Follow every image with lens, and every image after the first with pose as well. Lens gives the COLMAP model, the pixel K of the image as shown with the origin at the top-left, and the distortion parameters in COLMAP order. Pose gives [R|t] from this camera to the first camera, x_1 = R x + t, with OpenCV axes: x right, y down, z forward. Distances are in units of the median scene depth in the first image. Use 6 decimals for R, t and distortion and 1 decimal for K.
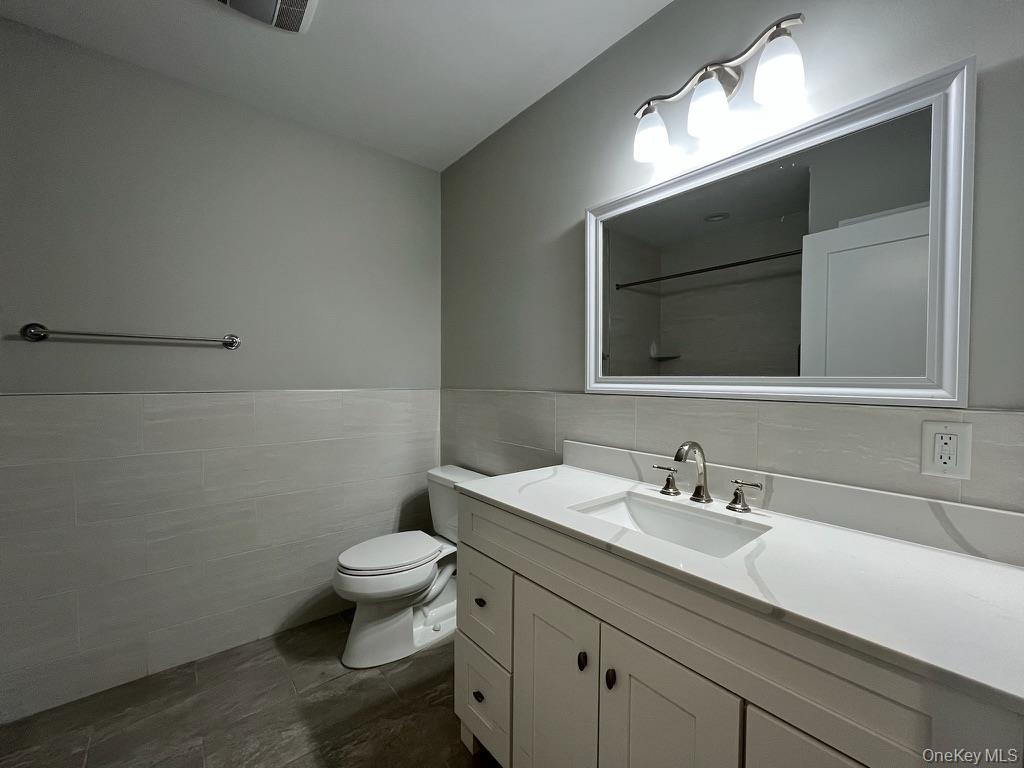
lens RADIAL K [[415.6, 0, 511.3], [0, 415.6, 387.7], [0, 0, 1]] dist [0.000783, 0.000394]
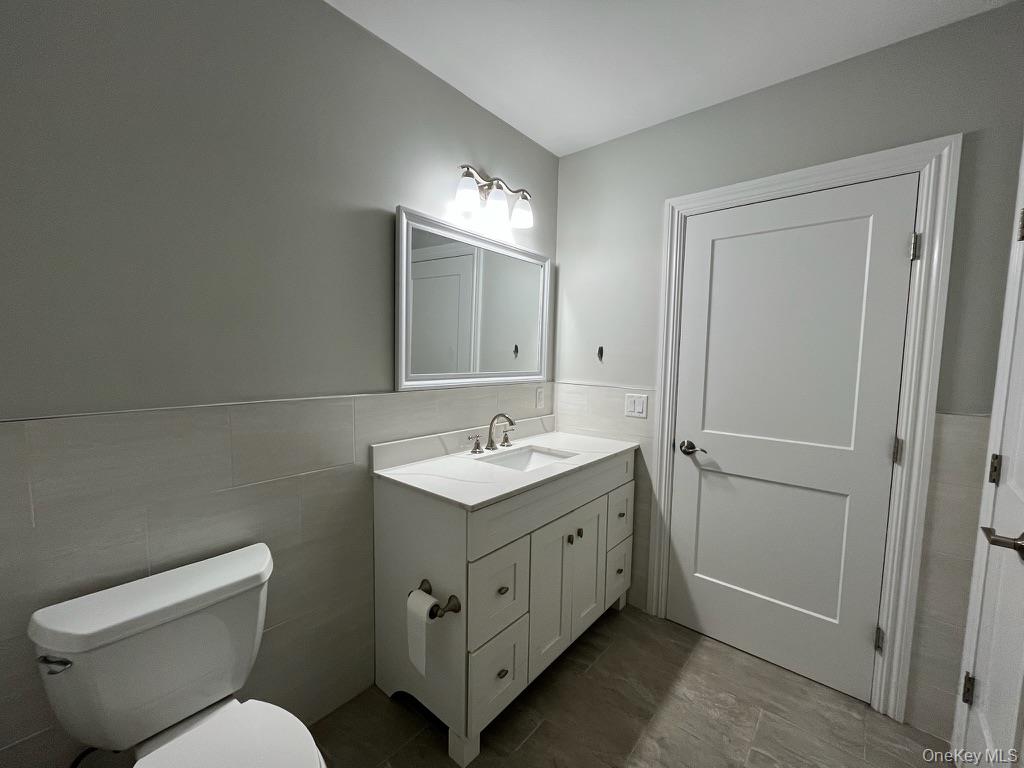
lens RADIAL K [[415.6, 0, 511.3], [0, 415.6, 387.7], [0, 0, 1]] dist [0.000783, 0.000394]
pose [[-0.178491, -0.089264, 0.979884, -1.146247], [0.000010, 0.995876, 0.090722, -0.117830], [-0.983942, 0.016203, -0.177754, 1.214964]]
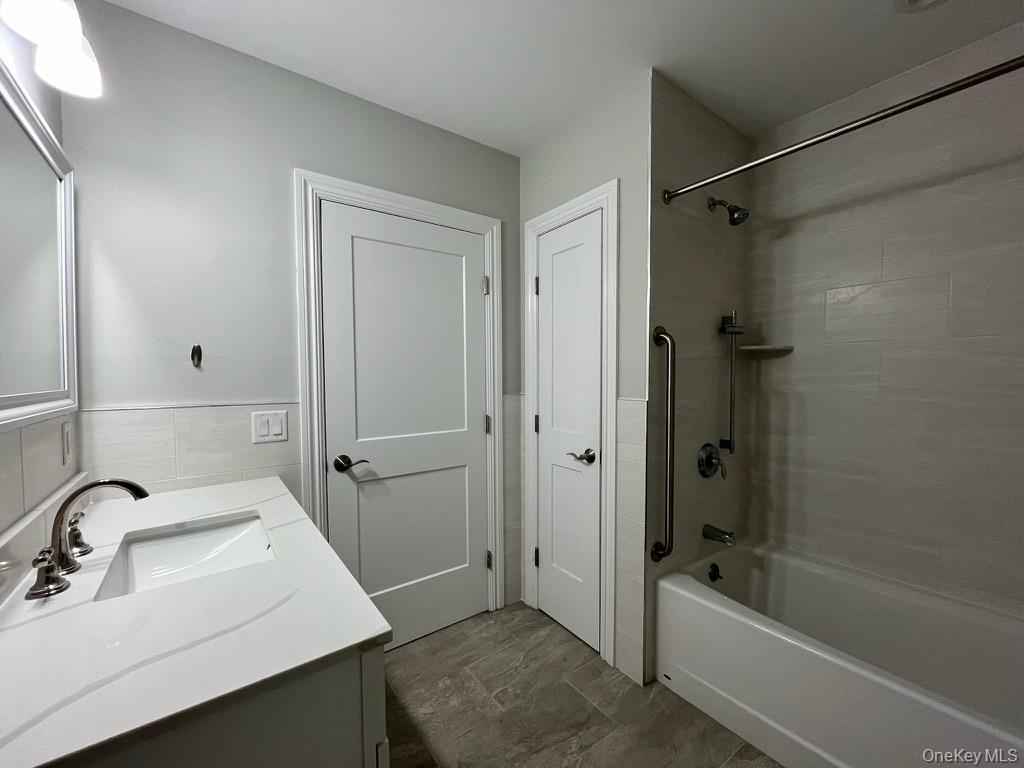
lens RADIAL K [[415.6, 0, 511.3], [0, 415.6, 387.7], [0, 0, 1]] dist [0.000783, 0.000394]
pose [[-0.998120, -0.003970, 0.061158, -0.349921], [-0.000362, 0.998265, 0.058882, -0.081826], [-0.061285, 0.058749, -0.996390, 1.639958]]
